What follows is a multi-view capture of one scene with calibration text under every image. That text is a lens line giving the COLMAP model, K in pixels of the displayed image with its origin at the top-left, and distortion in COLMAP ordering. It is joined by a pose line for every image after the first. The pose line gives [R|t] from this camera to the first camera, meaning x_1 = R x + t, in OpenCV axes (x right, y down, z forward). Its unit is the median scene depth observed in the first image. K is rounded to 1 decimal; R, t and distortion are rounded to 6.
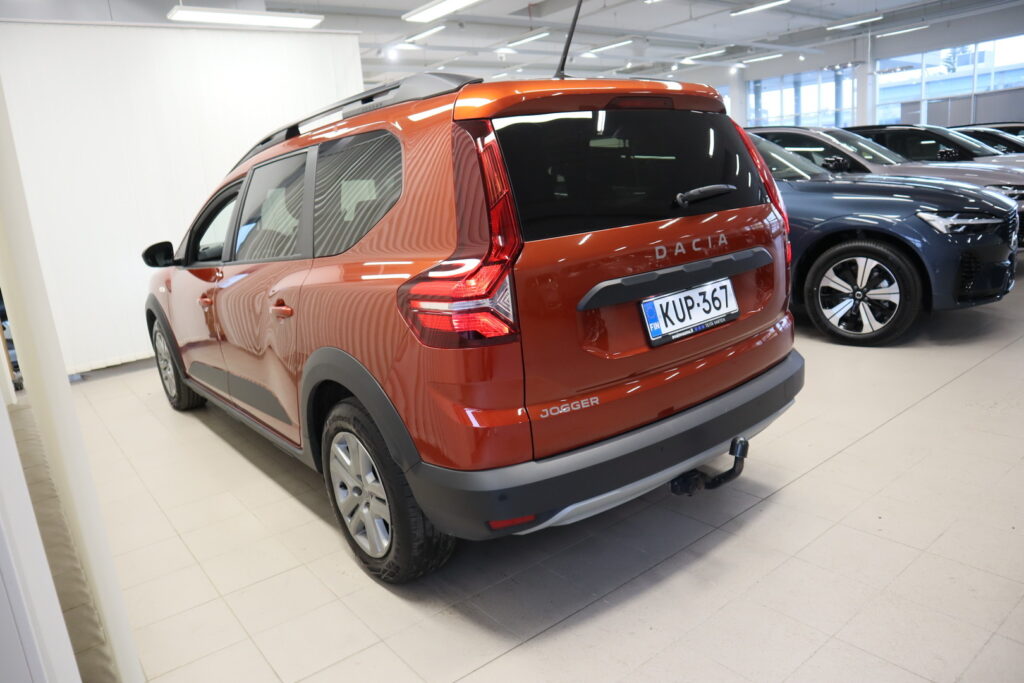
lens RADIAL K [[697.3, 0, 517.4], [0, 697.3, 337.9], [0, 0, 1]] dist [-0.009736, 0.004320]
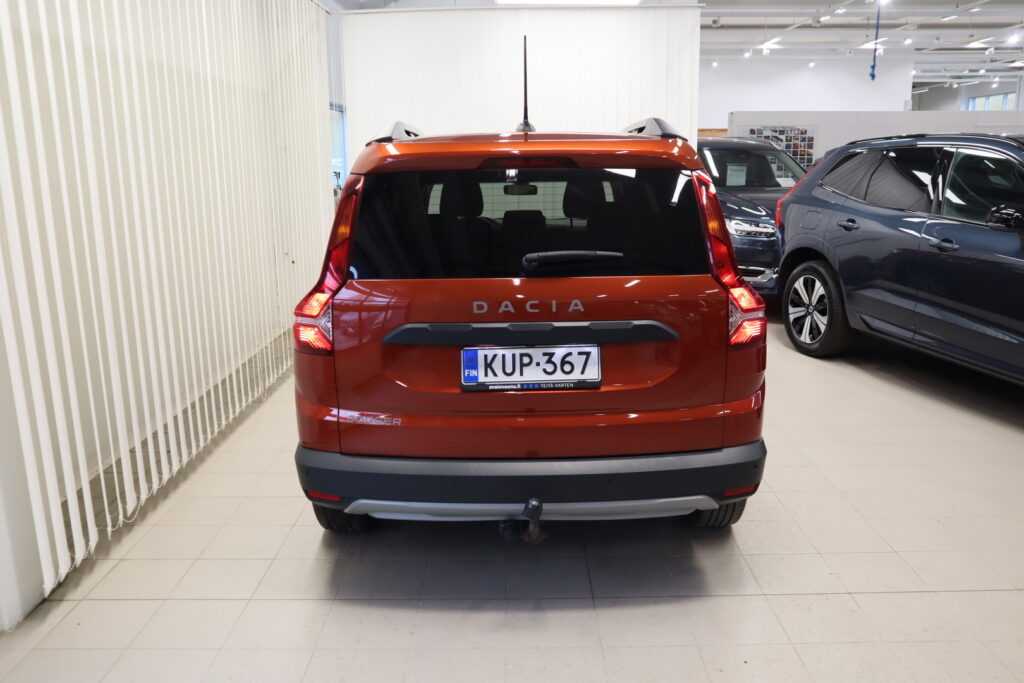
lens RADIAL K [[843.2, 0, 512.4], [0, 843.2, 337.2], [0, 0, 1]] dist [0.001000, 0.000464]
pose [[0.777912, 0.209911, -0.592275, 0.966160], [-0.193432, 0.976779, 0.092125, -0.194857], [0.597860, 0.042900, 0.800452, -0.014948]]
